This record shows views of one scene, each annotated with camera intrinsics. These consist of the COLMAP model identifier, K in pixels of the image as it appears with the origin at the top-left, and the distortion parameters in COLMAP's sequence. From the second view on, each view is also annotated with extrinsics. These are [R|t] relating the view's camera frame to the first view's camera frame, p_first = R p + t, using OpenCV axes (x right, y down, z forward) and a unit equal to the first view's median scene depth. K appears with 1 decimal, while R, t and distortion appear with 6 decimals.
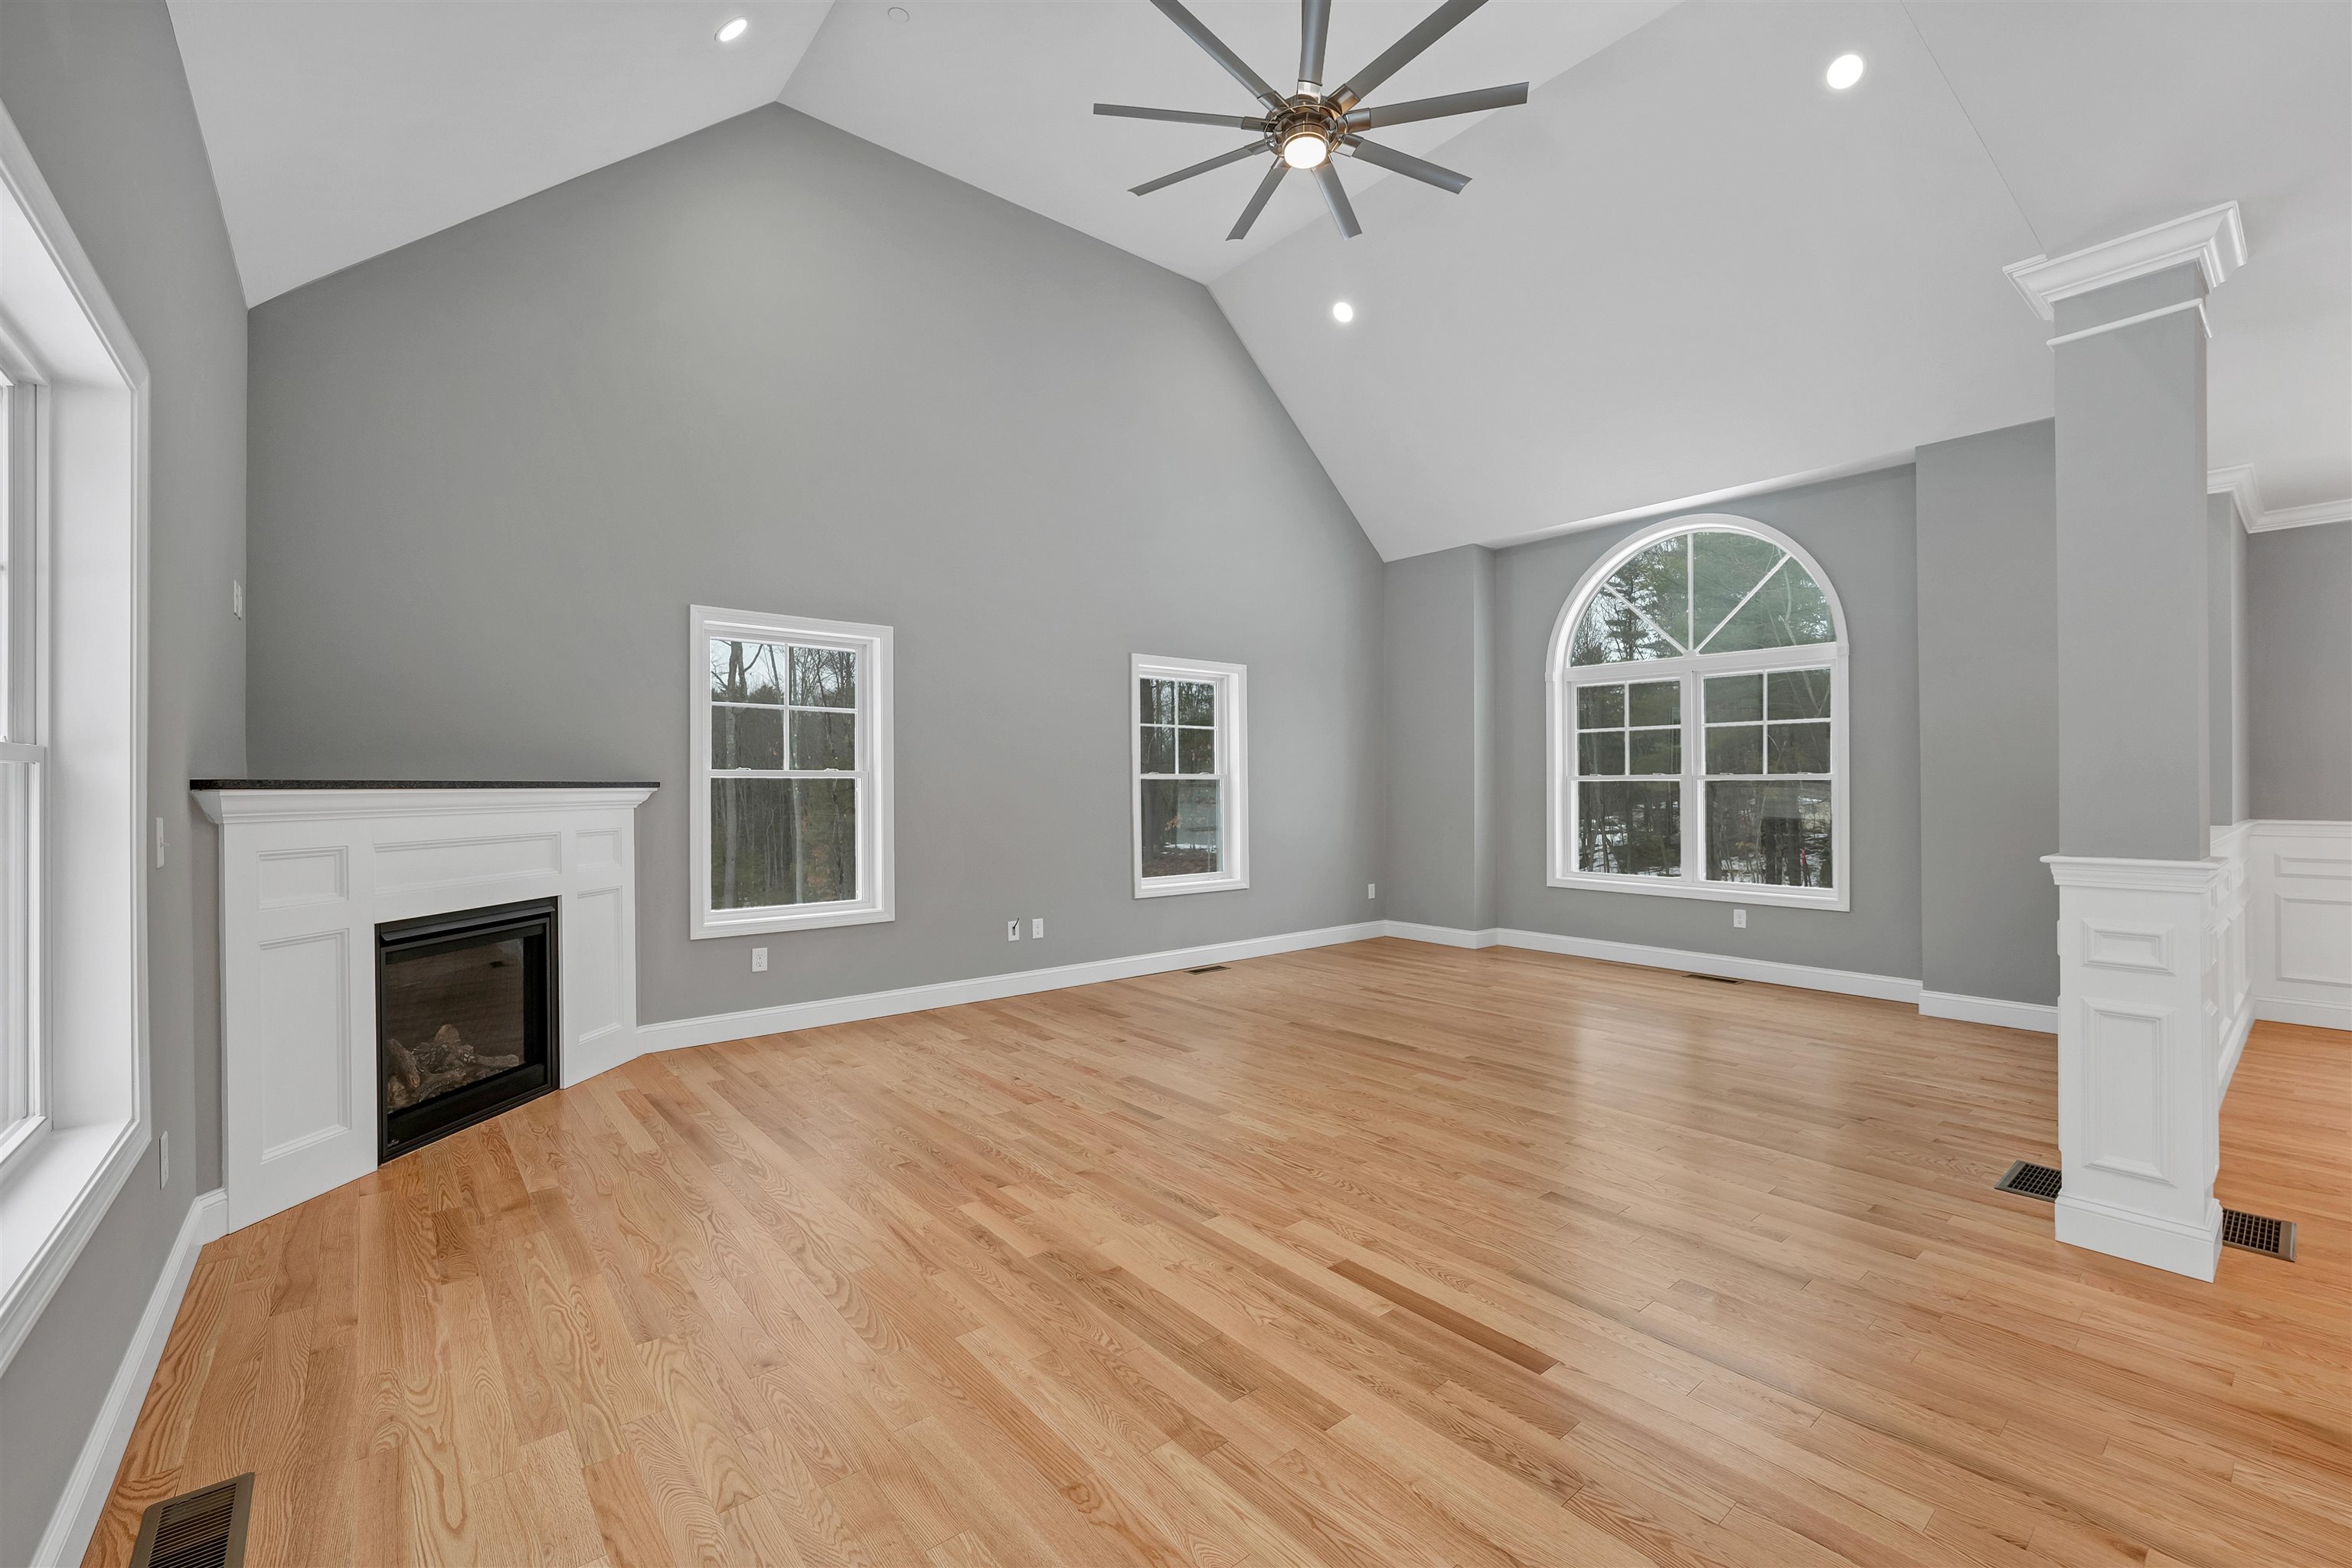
lens RADIAL K [[1006.3, 0, 1171.5], [0, 1006.3, 777.3], [0, 0, 1]] dist [-0.016466, -0.000593]
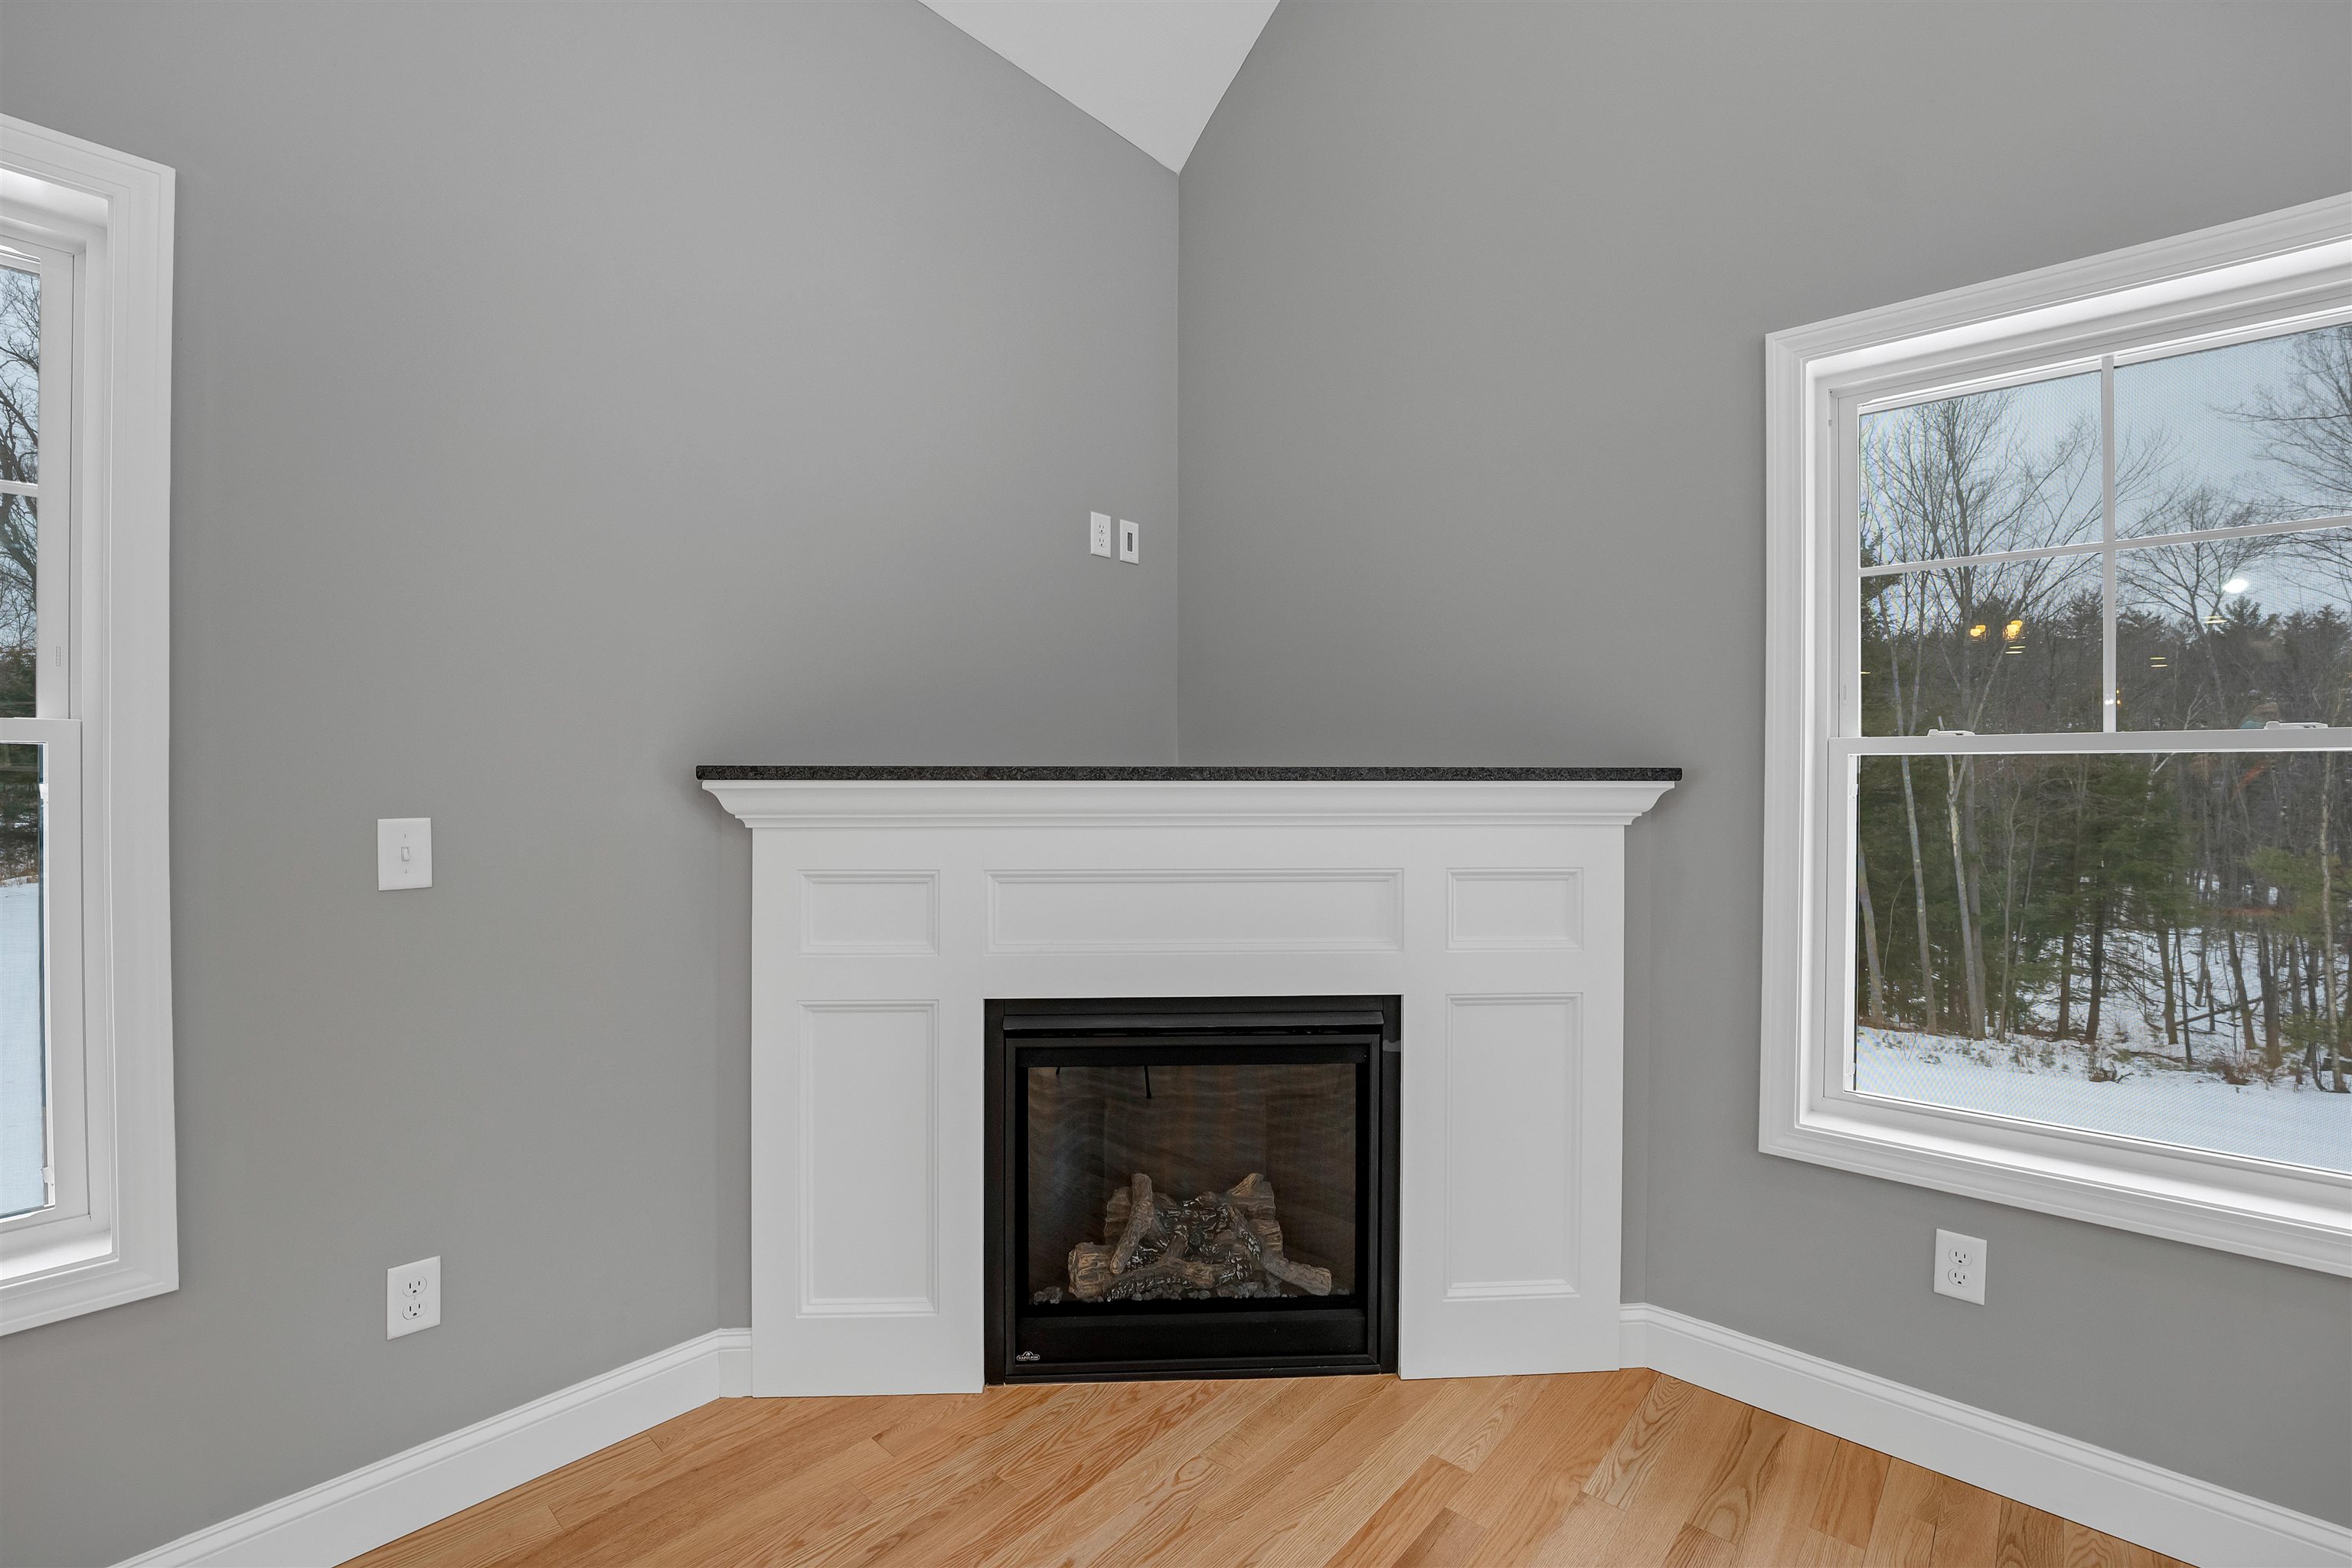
lens RADIAL K [[956.8, 0, 1175.3], [0, 956.8, 790.3], [0, 0, 1]] dist [-0.048592, 0.008513]
pose [[0.156086, 0.007809, -0.987713, -0.161640], [0.005779, 0.999944, 0.008819, 0.011131], [0.987727, -0.007085, 0.156033, 0.814941]]
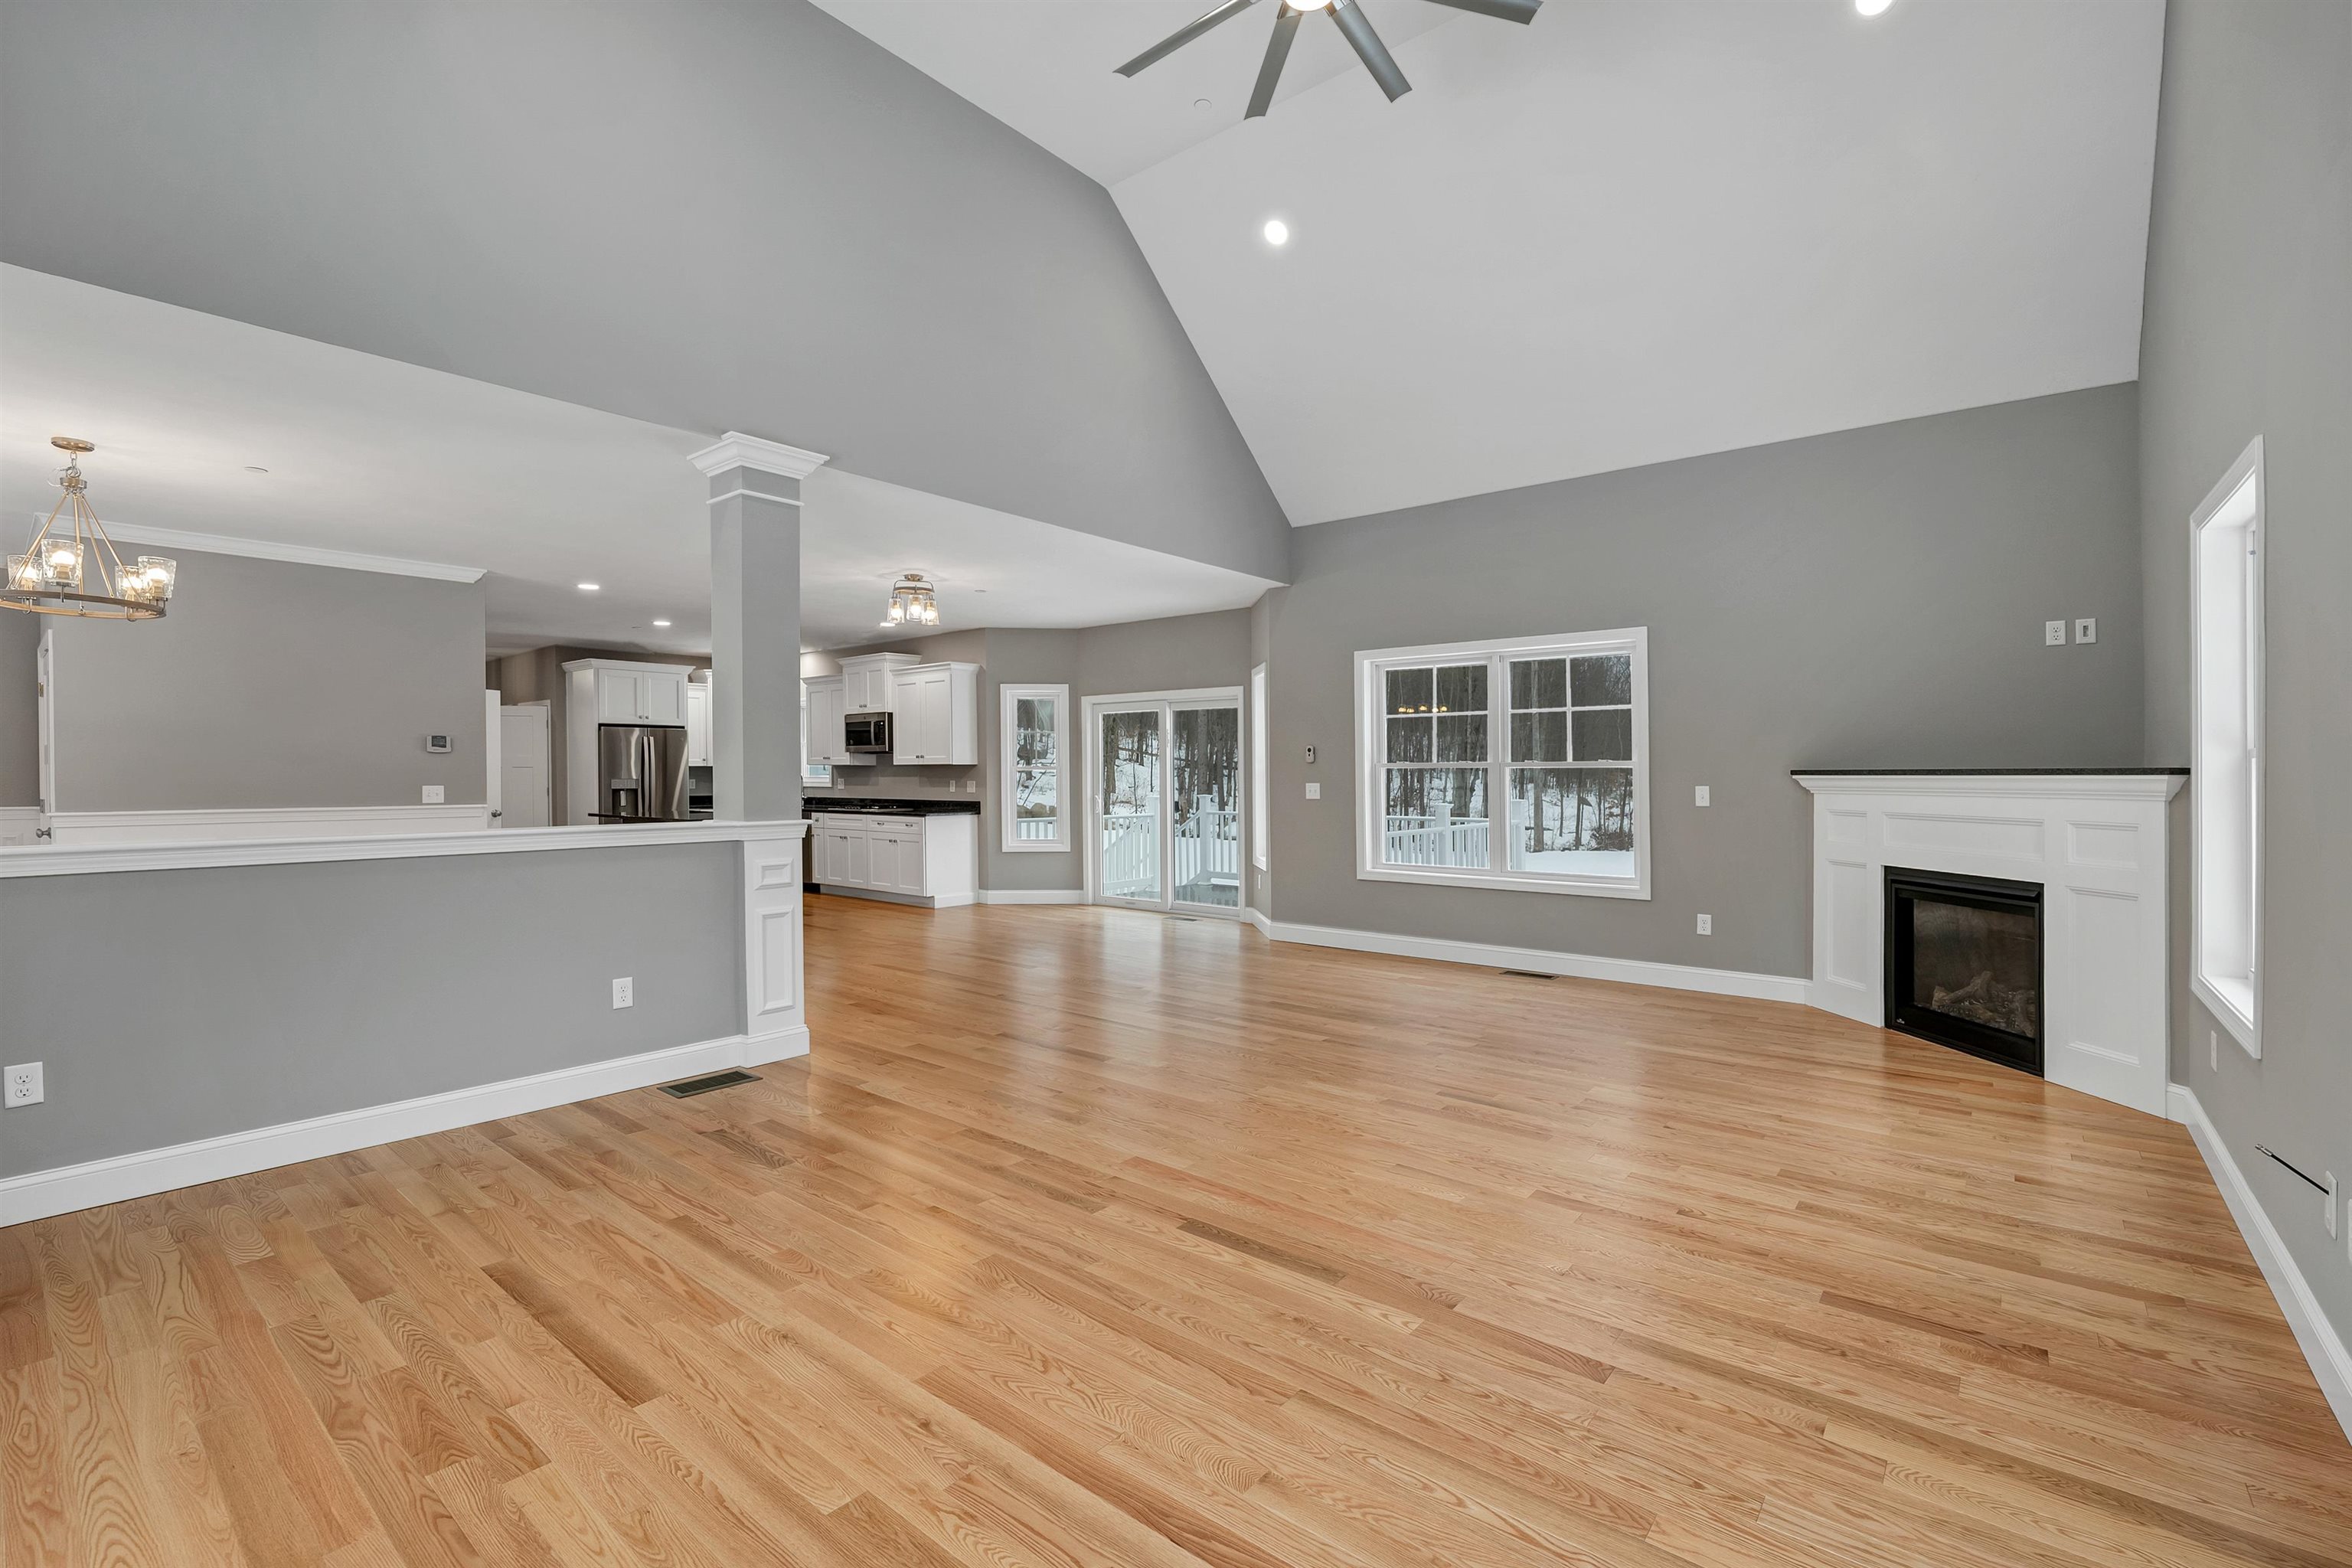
lens RADIAL K [[1006.3, 0, 1171.5], [0, 1006.3, 777.3], [0, 0, 1]] dist [-0.016466, -0.000593]
pose [[-0.983546, -0.002934, -0.180636, 0.409807], [-0.001871, 0.999980, -0.006058, 0.021132], [0.180650, -0.005620, -0.983531, 1.807510]]
